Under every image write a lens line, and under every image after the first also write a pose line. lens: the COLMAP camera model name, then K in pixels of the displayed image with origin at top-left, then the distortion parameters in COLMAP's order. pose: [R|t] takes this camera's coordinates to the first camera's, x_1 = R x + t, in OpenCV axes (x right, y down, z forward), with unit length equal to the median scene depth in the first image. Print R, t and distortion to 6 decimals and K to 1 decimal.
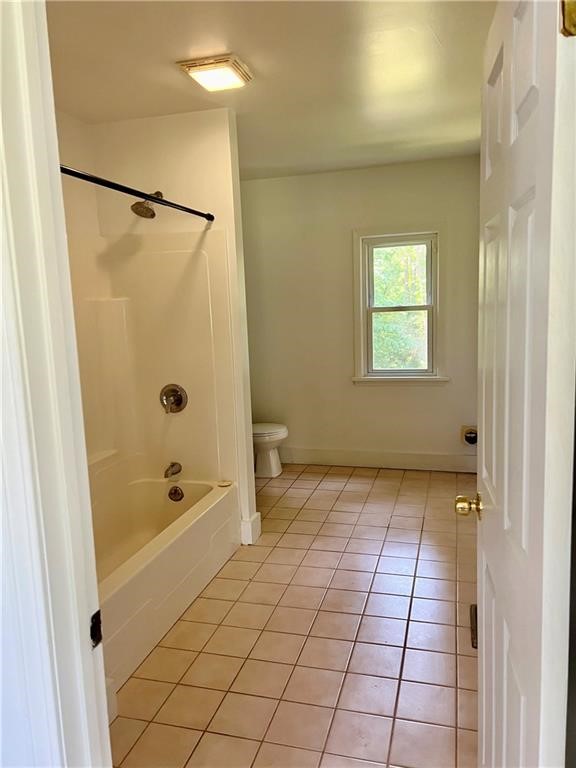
lens RADIAL K [[576.3, 0, 280.7], [0, 576.3, 385.5], [0, 0, 1]] dist [0.066320, -0.091726]
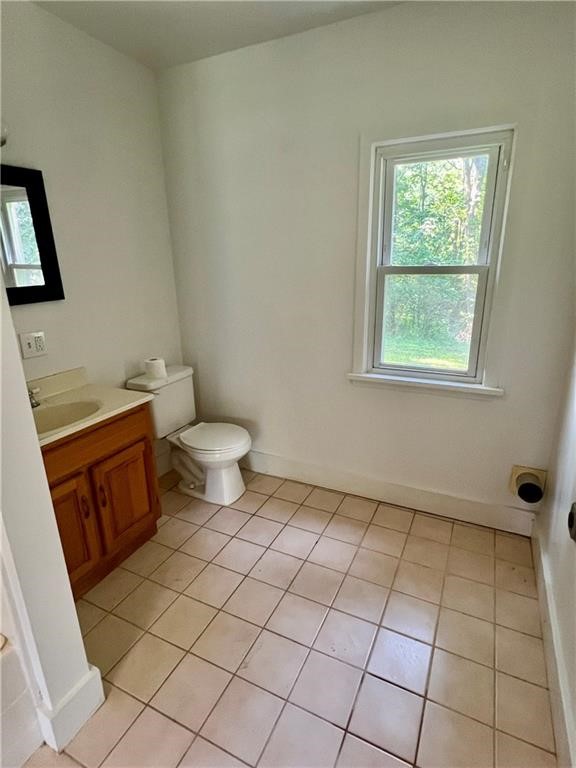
lens RADIAL K [[405.6, 0, 287.9], [0, 405.6, 380.2], [0, 0, 1]] dist [-0.011954, -0.000913]
pose [[0.986330, 0.070318, -0.149025, 0.131621], [-0.046345, 0.986250, 0.158628, -0.080781], [0.158130, -0.149553, 0.976027, 0.553401]]
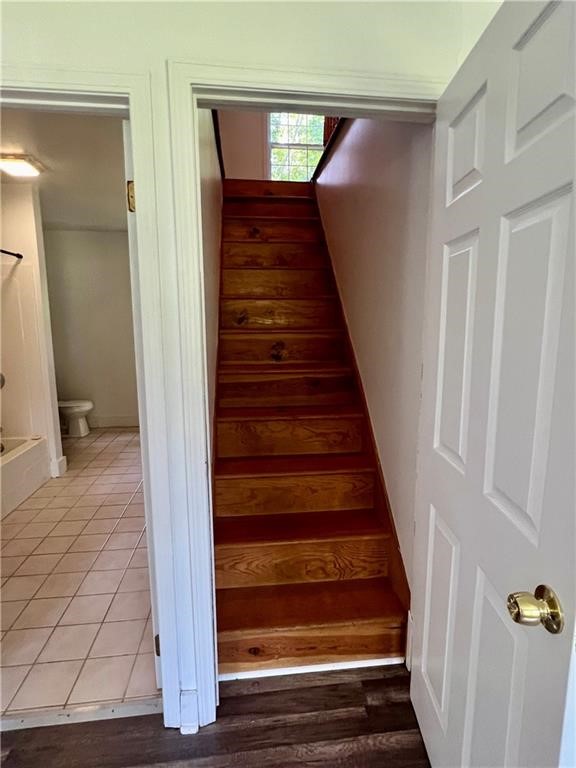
lens RADIAL K [[405.6, 0, 287.9], [0, 405.6, 380.2], [0, 0, 1]] dist [-0.011954, -0.000913]
pose [[0.916233, -0.025548, 0.399830, 0.060037], [0.025183, 0.999664, 0.006168, 0.024233], [-0.399853, 0.004418, 0.916569, -0.143309]]
